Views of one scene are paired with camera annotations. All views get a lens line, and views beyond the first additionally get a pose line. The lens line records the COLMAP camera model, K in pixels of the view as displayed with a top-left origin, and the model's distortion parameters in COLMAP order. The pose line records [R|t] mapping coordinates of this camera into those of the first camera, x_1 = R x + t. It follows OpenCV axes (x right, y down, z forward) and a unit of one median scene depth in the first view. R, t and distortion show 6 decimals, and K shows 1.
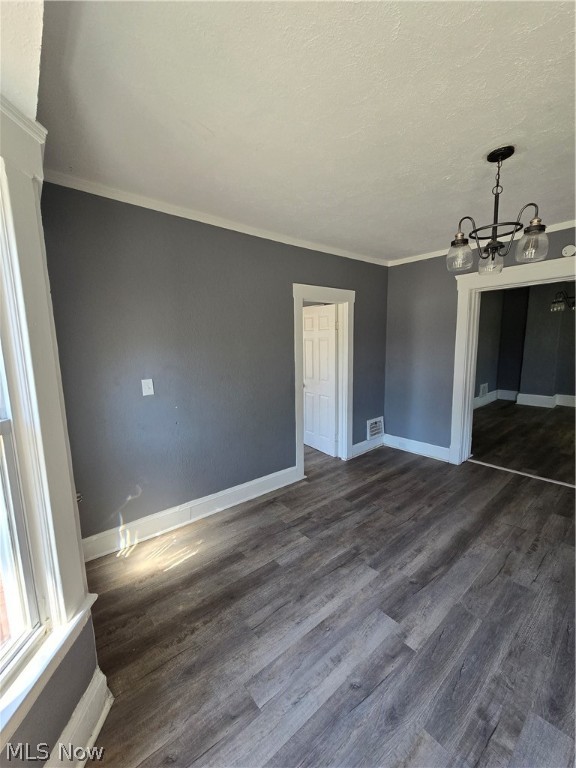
lens RADIAL K [[314.4, 0, 285.0], [0, 314.4, 383.8], [0, 0, 1]] dist [-0.001364, 0.000480]
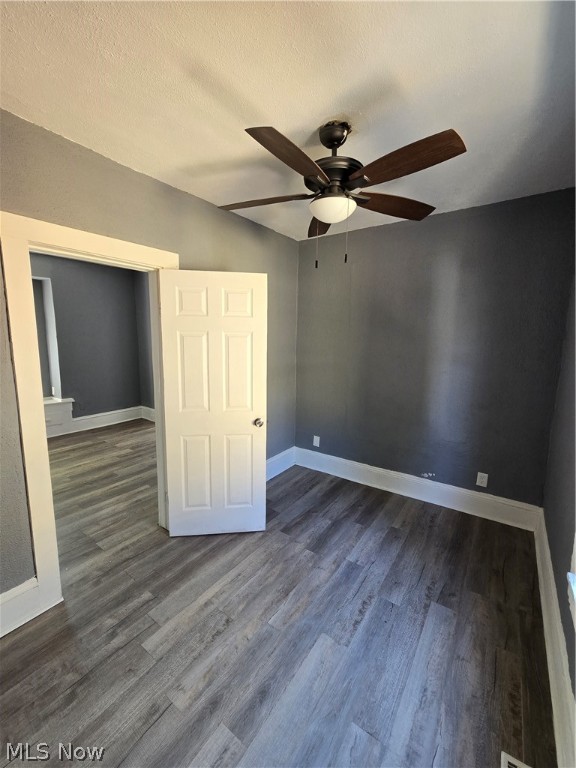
lens RADIAL K [[314.4, 0, 285.0], [0, 314.4, 383.8], [0, 0, 1]] dist [-0.001364, 0.000480]
pose [[-0.966902, 0.044916, -0.251162, 0.998292], [-0.030674, 0.956781, 0.289187, -0.459357], [0.253296, 0.287319, -0.923736, 3.101400]]
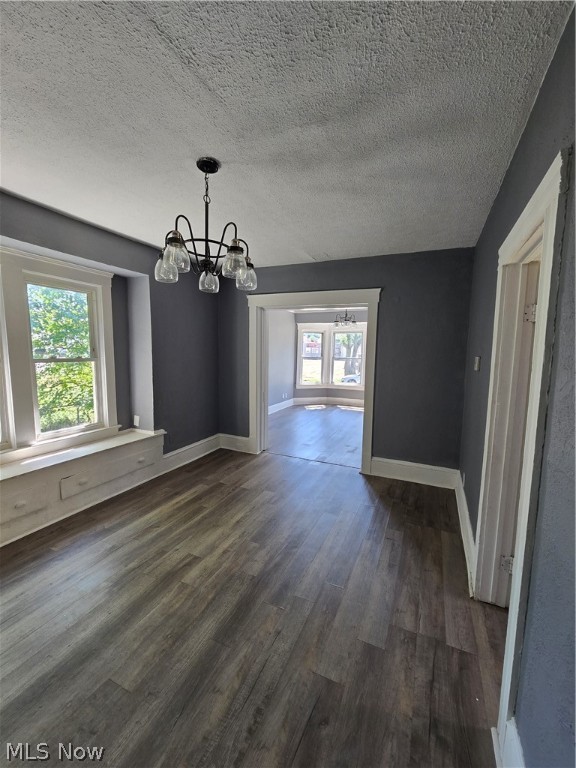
lens RADIAL K [[314.4, 0, 285.0], [0, 314.4, 383.8], [0, 0, 1]] dist [-0.001364, 0.000480]
pose [[-0.902034, 0.054300, -0.428235, 1.830745], [-0.054830, 0.969609, 0.238438, -0.384622], [0.428168, 0.238559, -0.871643, 2.560425]]
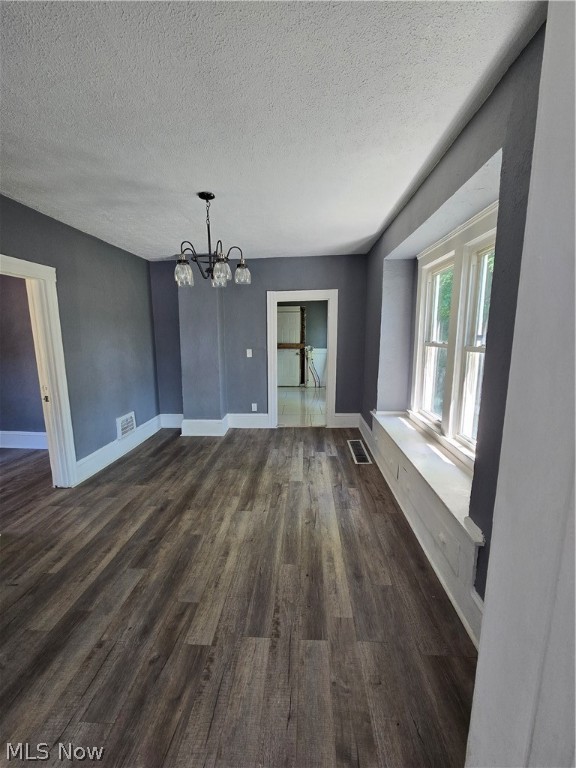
lens RADIAL K [[314.4, 0, 285.0], [0, 314.4, 383.8], [0, 0, 1]] dist [-0.001364, 0.000480]
pose [[0.685772, -0.099011, 0.721051, 1.106703], [0.093231, 0.994492, 0.047889, -0.149434], [-0.721821, 0.034384, 0.691226, 1.002815]]
